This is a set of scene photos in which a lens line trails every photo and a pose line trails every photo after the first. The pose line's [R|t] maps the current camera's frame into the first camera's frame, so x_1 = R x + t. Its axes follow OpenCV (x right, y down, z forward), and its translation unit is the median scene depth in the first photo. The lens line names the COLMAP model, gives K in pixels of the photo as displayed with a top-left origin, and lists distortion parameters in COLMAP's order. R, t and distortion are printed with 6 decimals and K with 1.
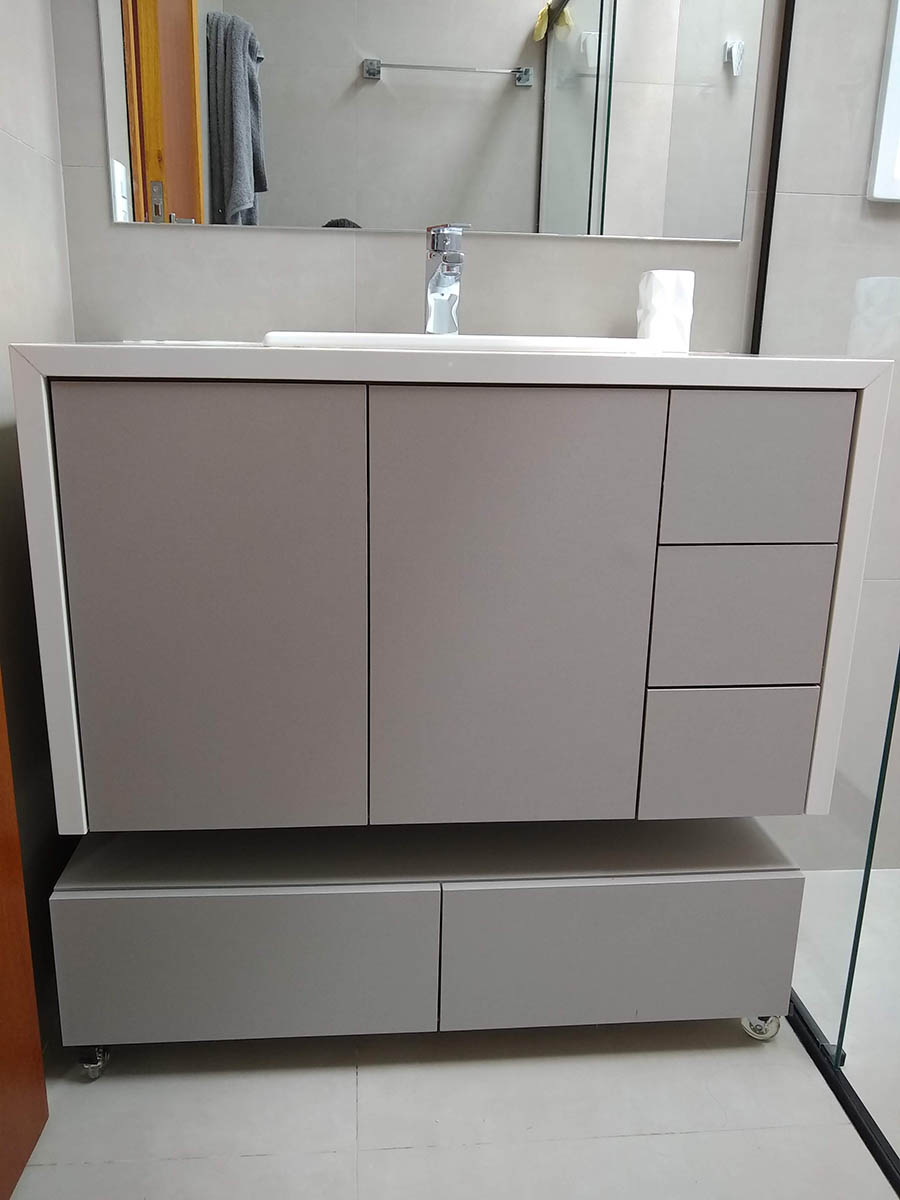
lens RADIAL K [[950.3, 0, 450.0], [0, 950.3, 600.0], [0, 0, 1]] dist [-0.001091, -0.004338]
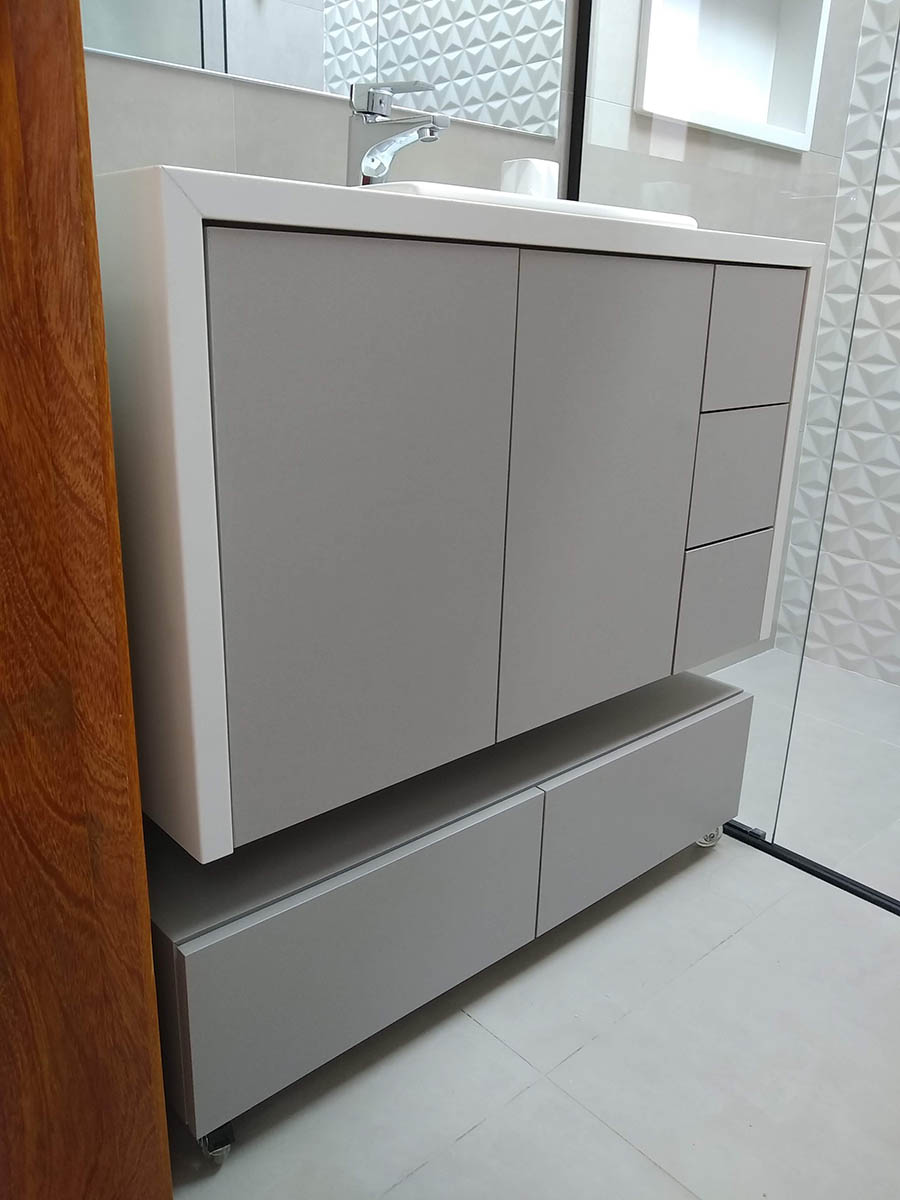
lens RADIAL K [[950.3, 0, 450.0], [0, 950.3, 600.0], [0, 0, 1]] dist [-0.001091, -0.004338]
pose [[0.792280, -0.181959, 0.582394, -0.644439], [0.144496, 0.983300, 0.110645, -0.009275], [-0.592801, -0.003508, 0.805341, 0.287418]]
